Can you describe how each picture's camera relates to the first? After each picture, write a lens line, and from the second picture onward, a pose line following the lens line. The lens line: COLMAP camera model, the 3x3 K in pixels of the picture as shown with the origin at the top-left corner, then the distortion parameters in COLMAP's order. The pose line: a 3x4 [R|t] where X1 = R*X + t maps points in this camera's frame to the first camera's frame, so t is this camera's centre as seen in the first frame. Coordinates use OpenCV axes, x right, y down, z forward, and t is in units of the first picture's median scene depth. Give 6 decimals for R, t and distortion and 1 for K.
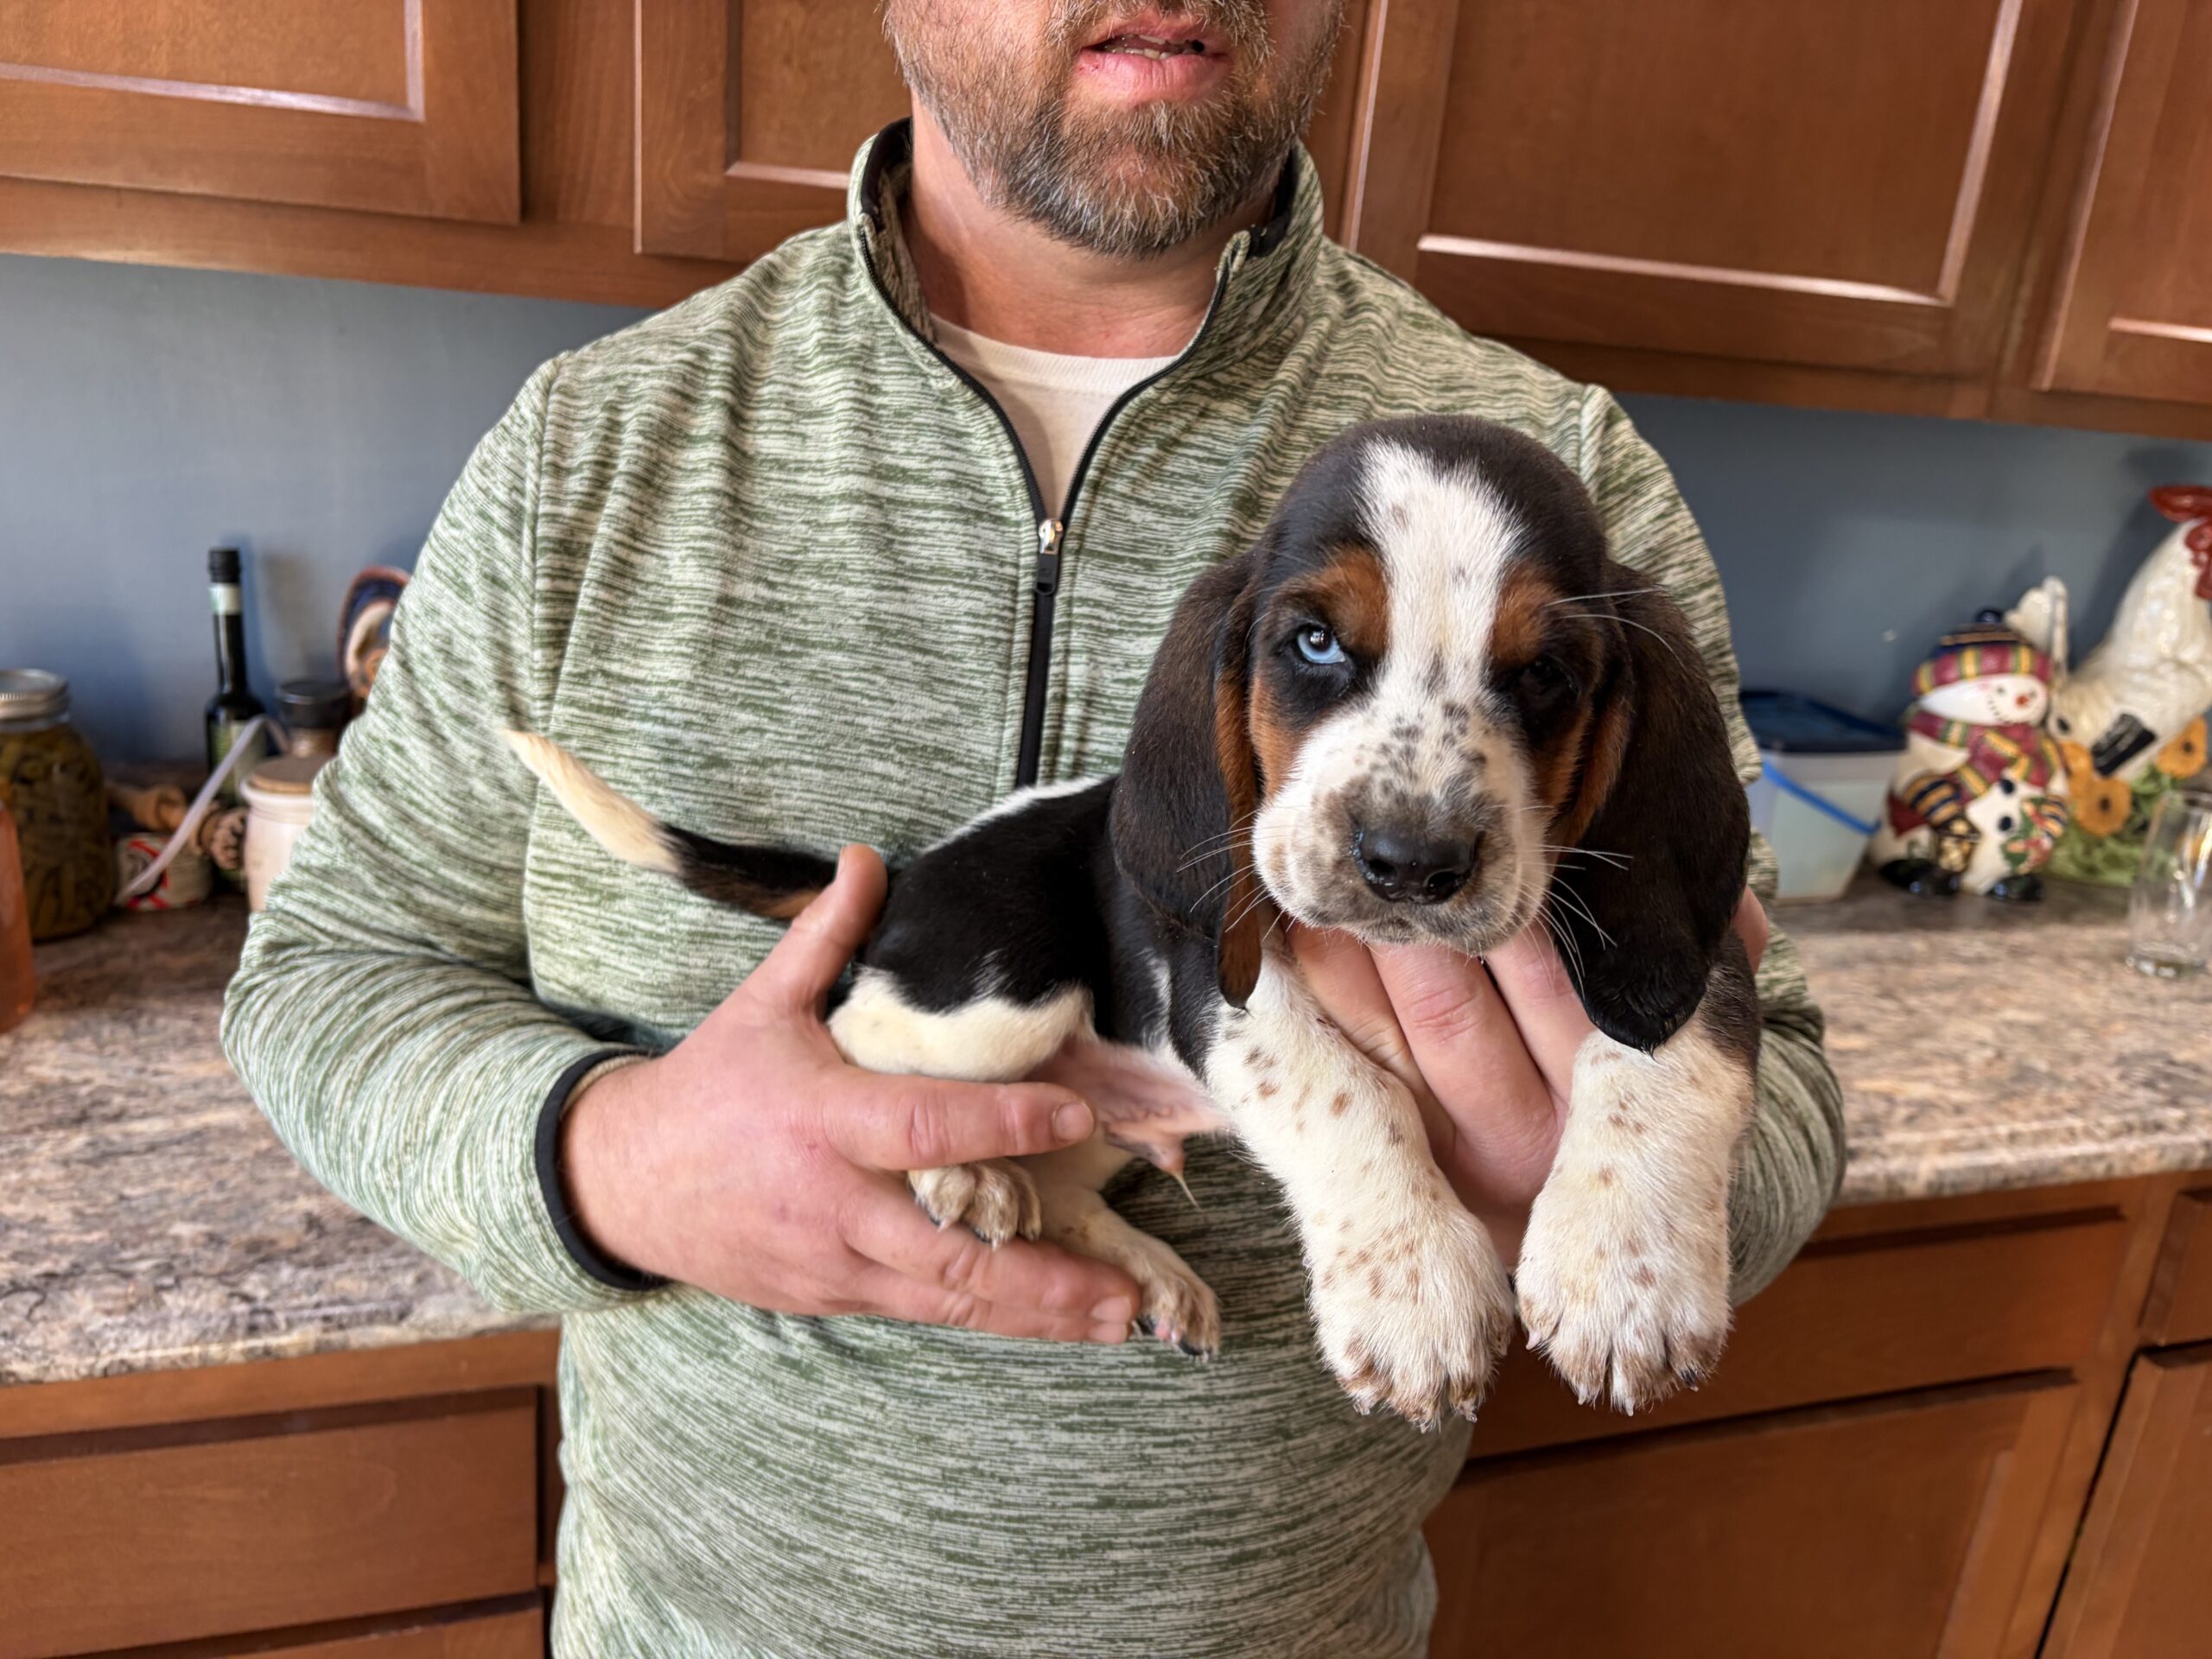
lens RADIAL K [[1735.4, 0, 1120.9], [0, 1735.4, 826.6], [0, 0, 1]] dist [0.016653, -0.041895]
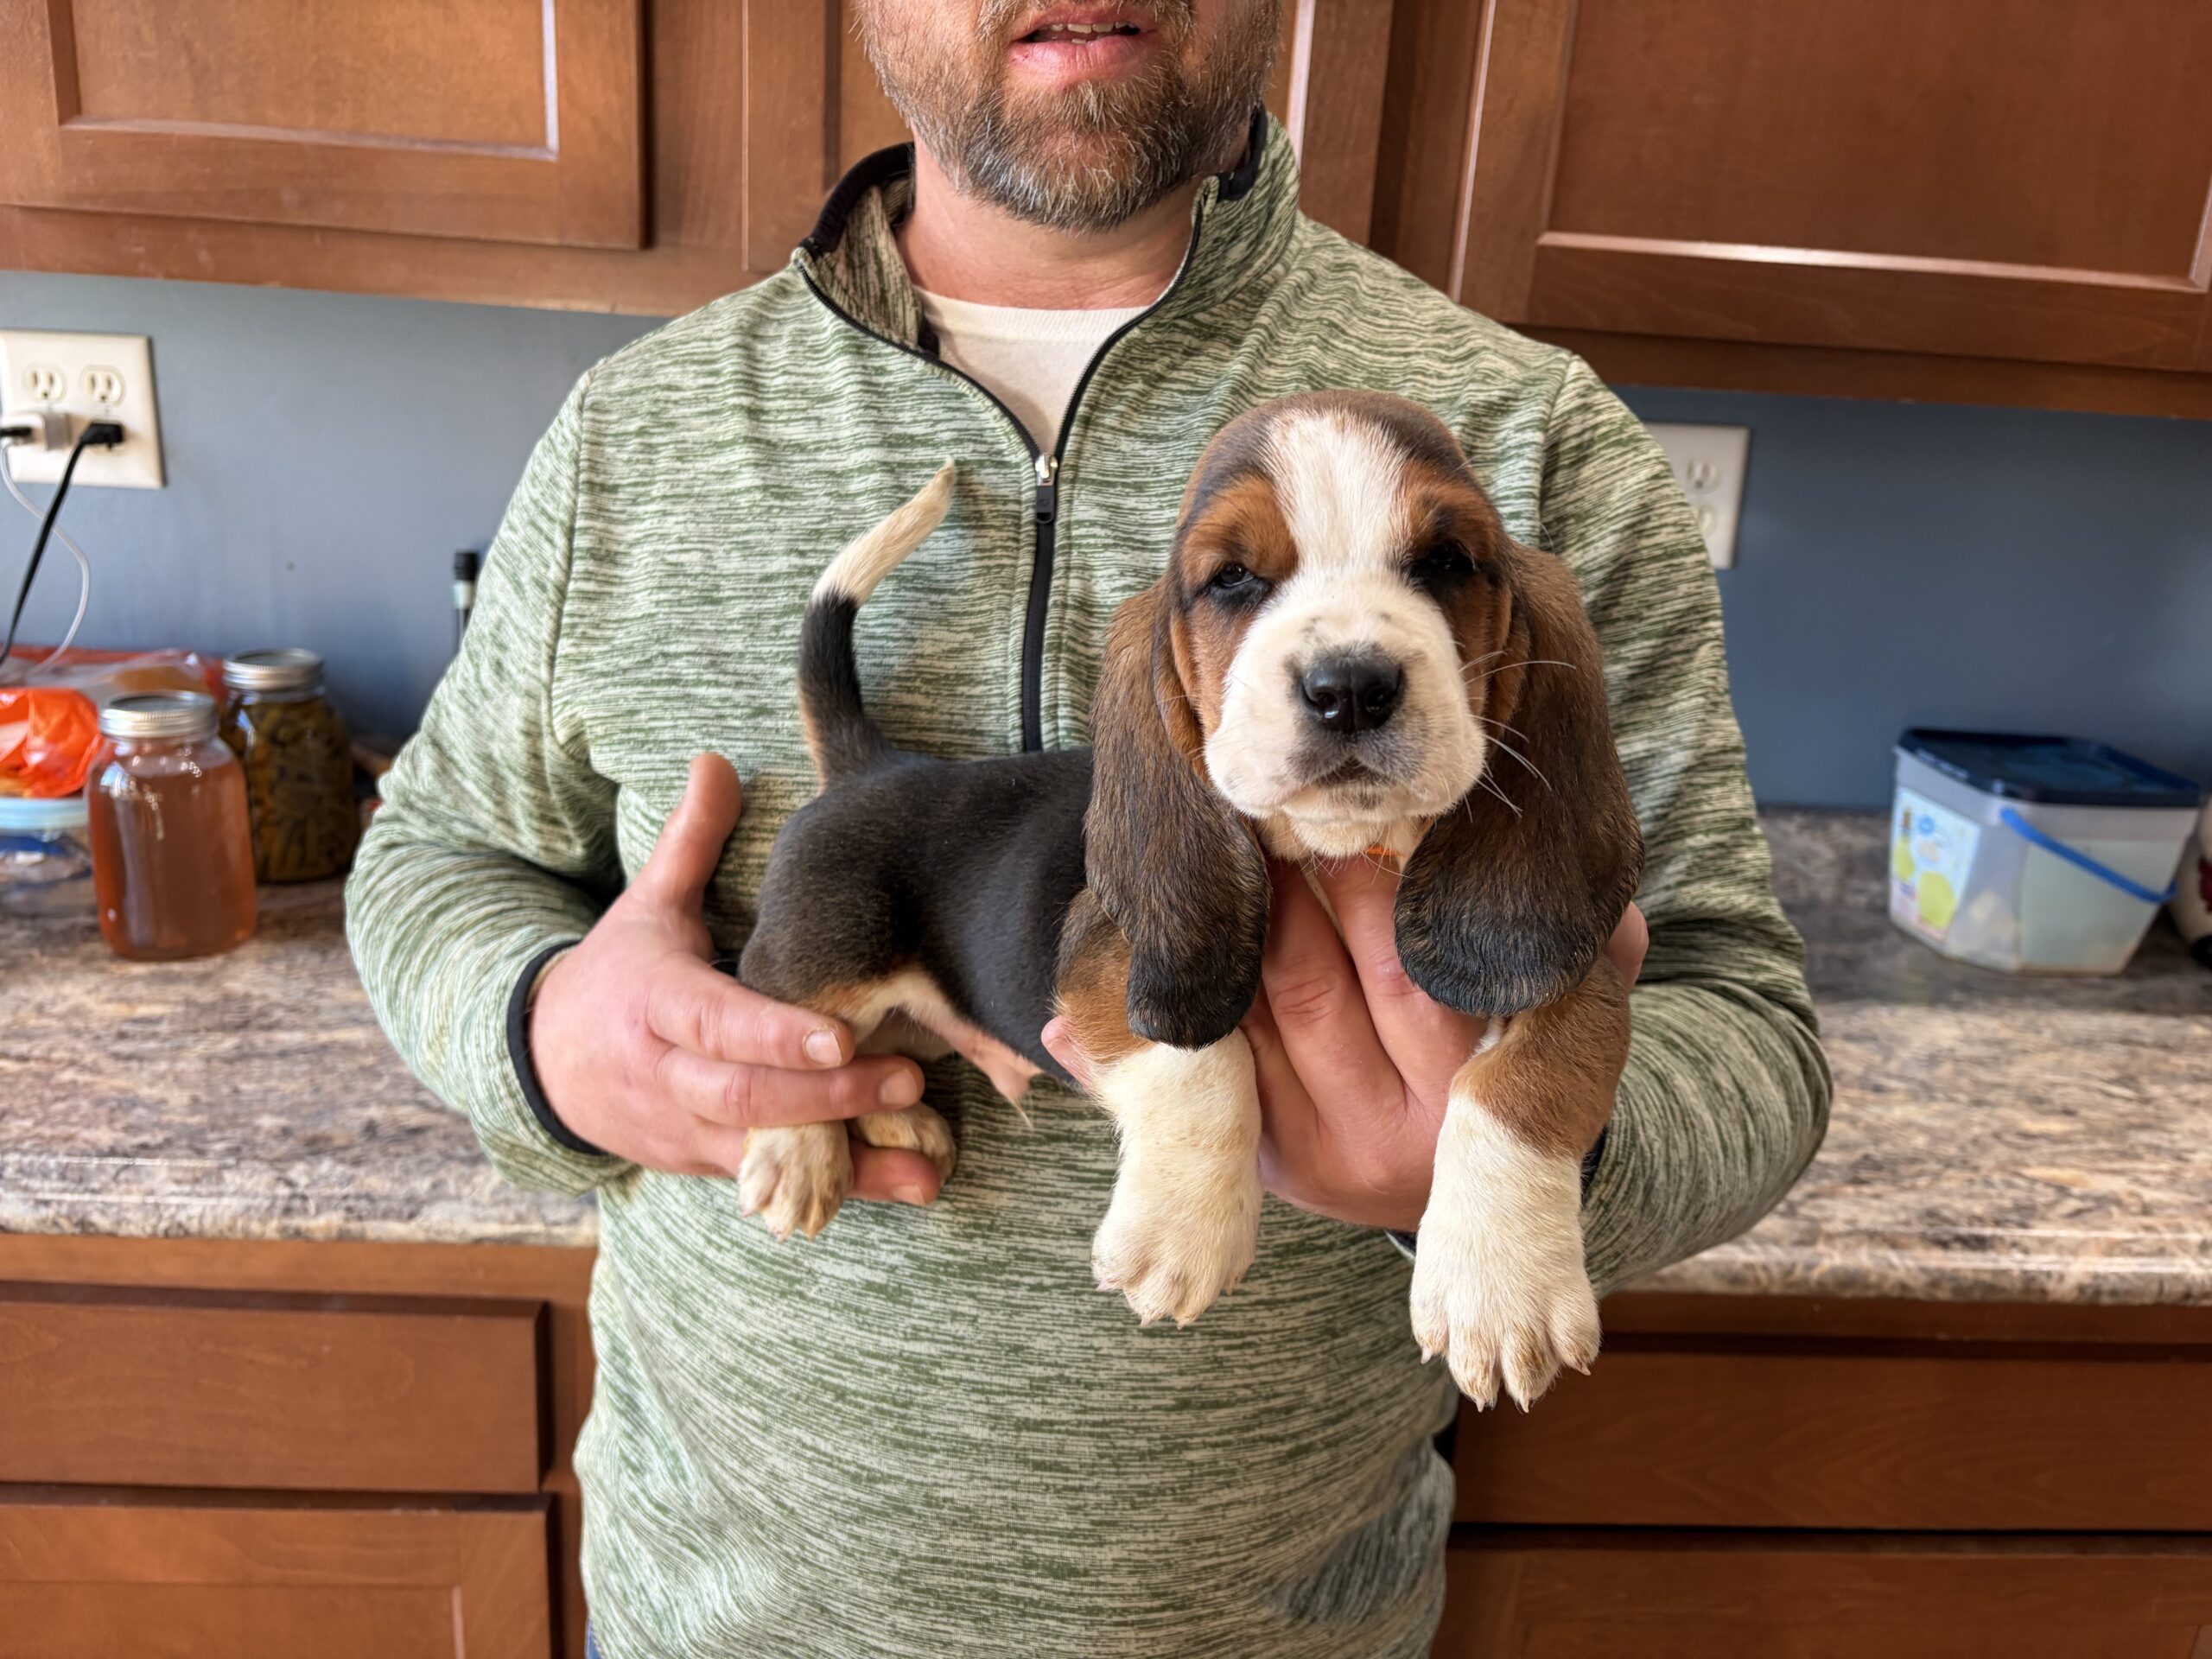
lens RADIAL K [[1735.4, 0, 1106.0], [0, 1735.4, 809.8], [0, 0, 1]] dist [0.016653, -0.041895]
pose [[0.963524, 0.047846, -0.263309, 0.226382], [-0.059018, 0.997654, -0.034679, 0.028704], [0.261032, 0.048954, 0.964088, 0.029920]]
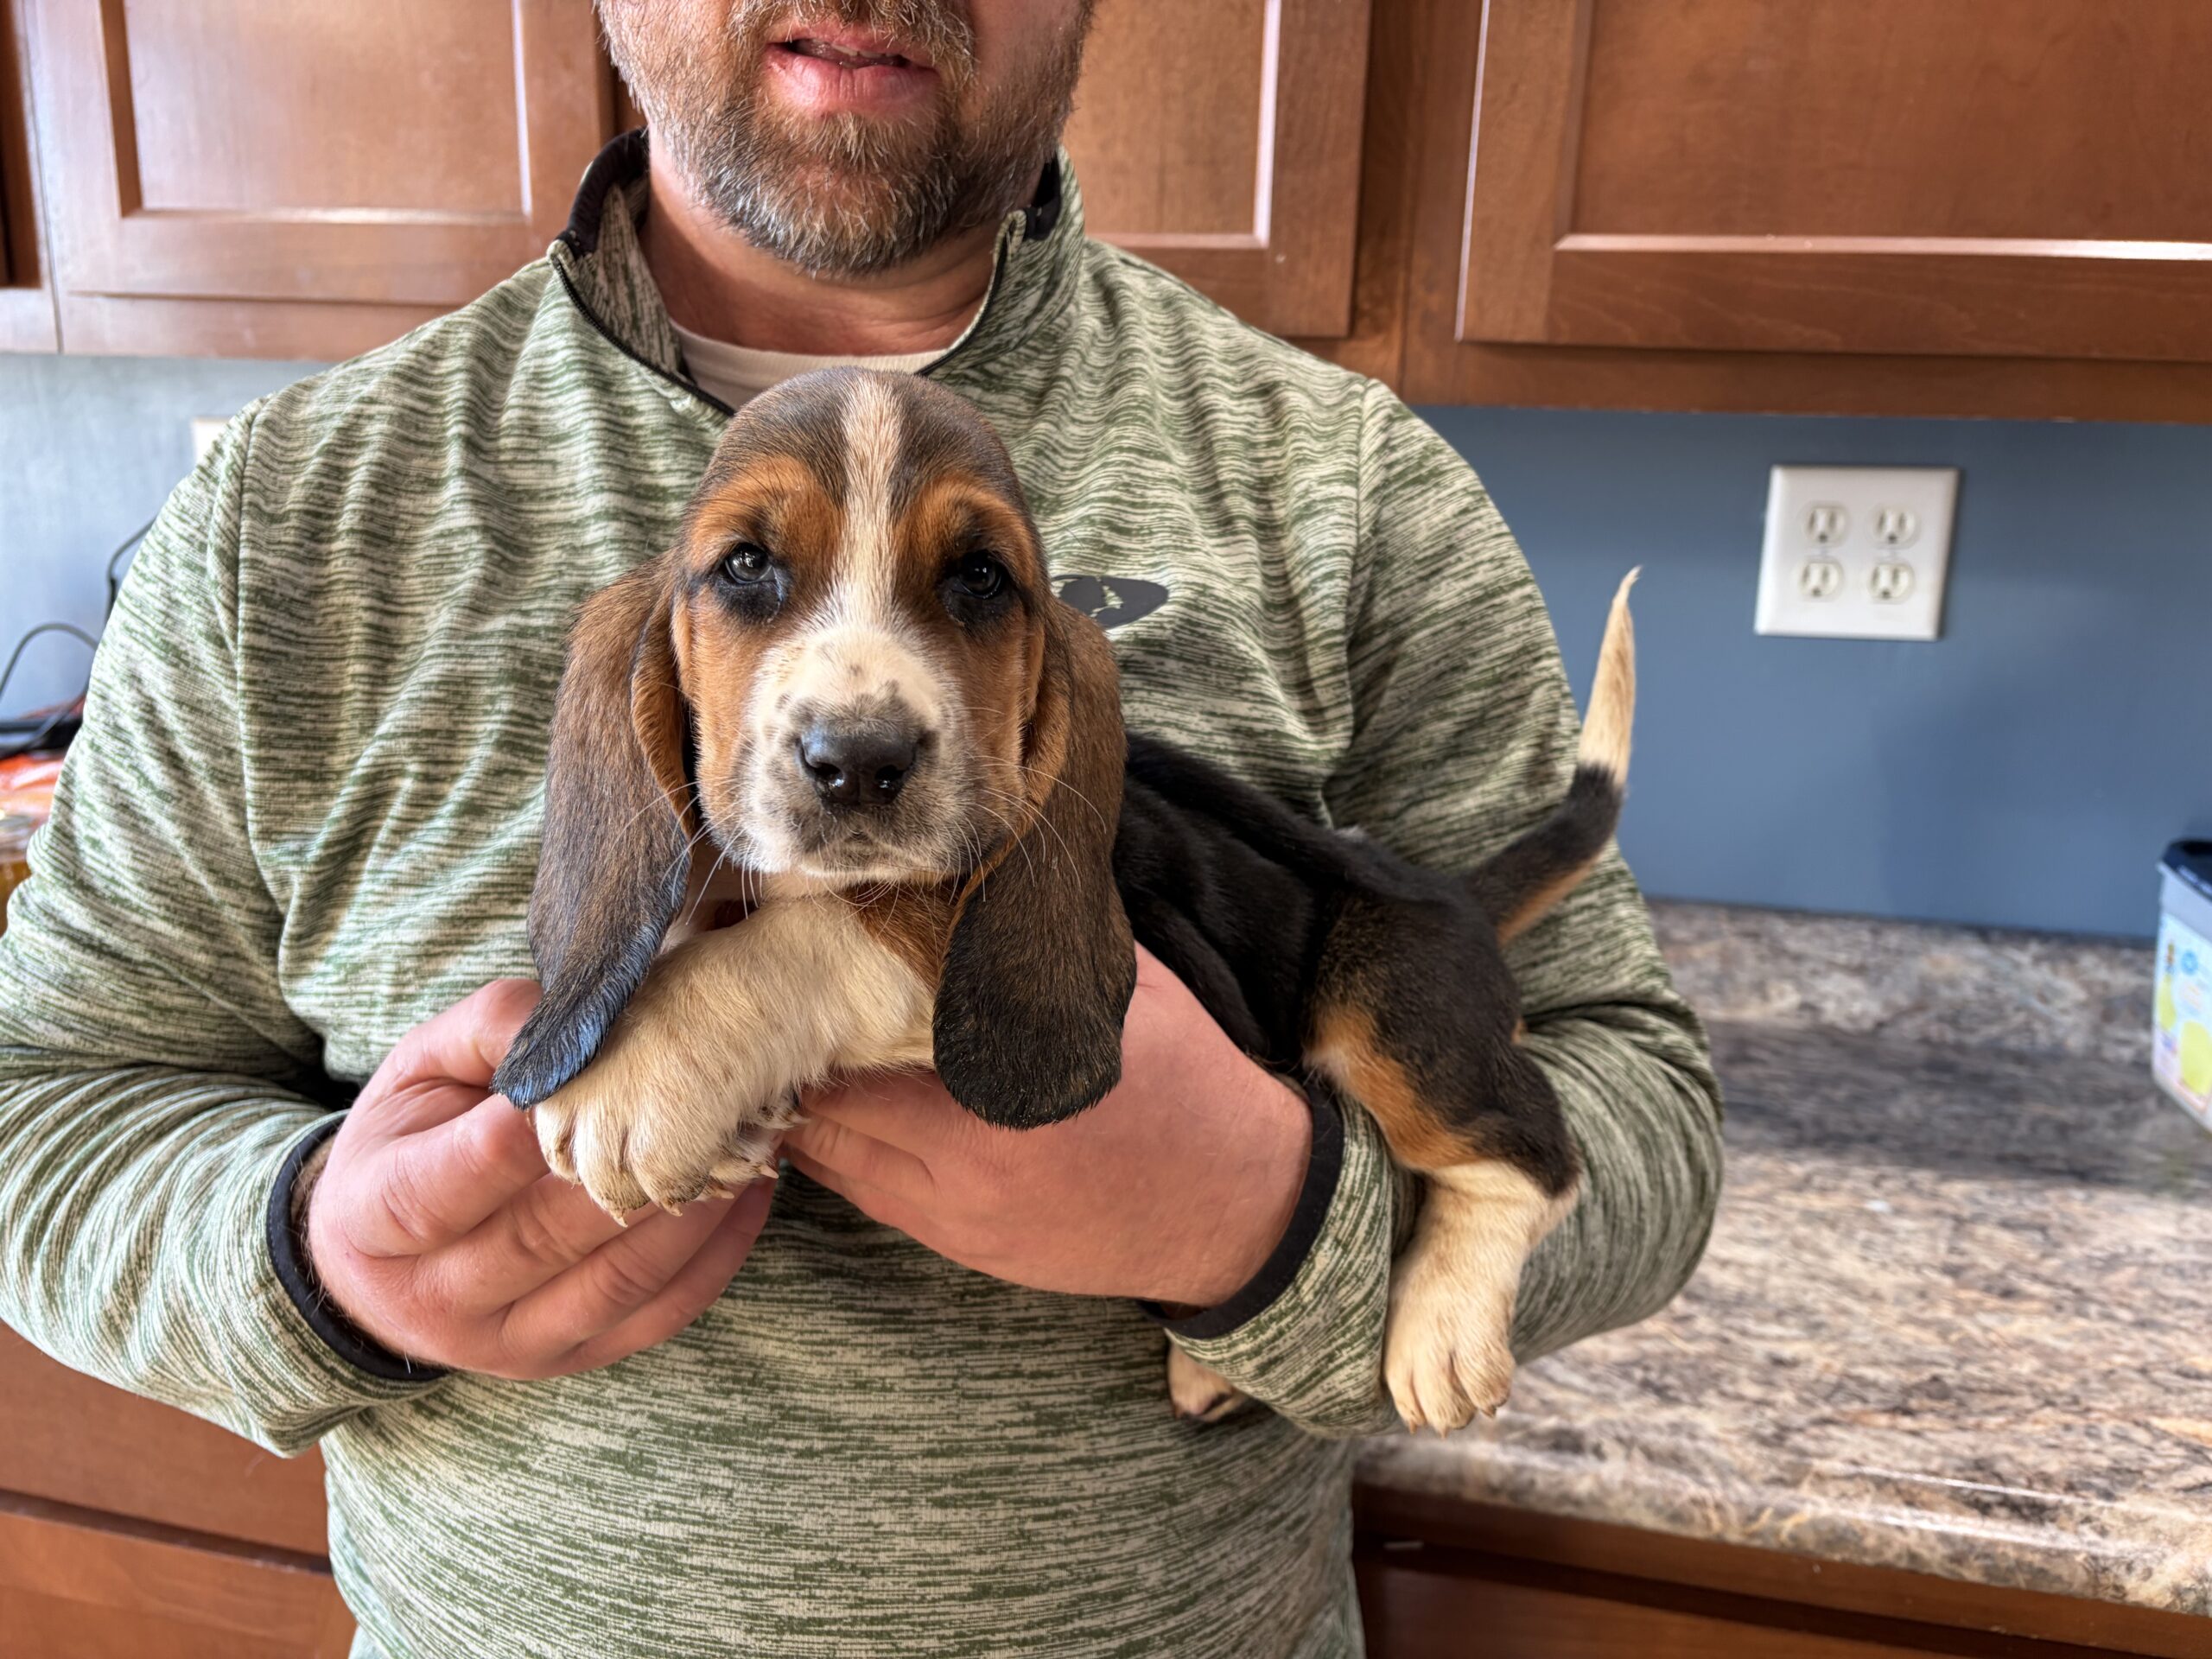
lens RADIAL K [[1735.4, 0, 1071.2], [0, 1735.4, 832.6], [0, 0, 1]] dist [0.016653, -0.041895]
pose [[0.847168, 0.068722, -0.526862, 0.462387], [-0.111921, 0.992432, -0.050514, 0.006819], [0.519403, 0.101760, 0.848449, 0.233643]]
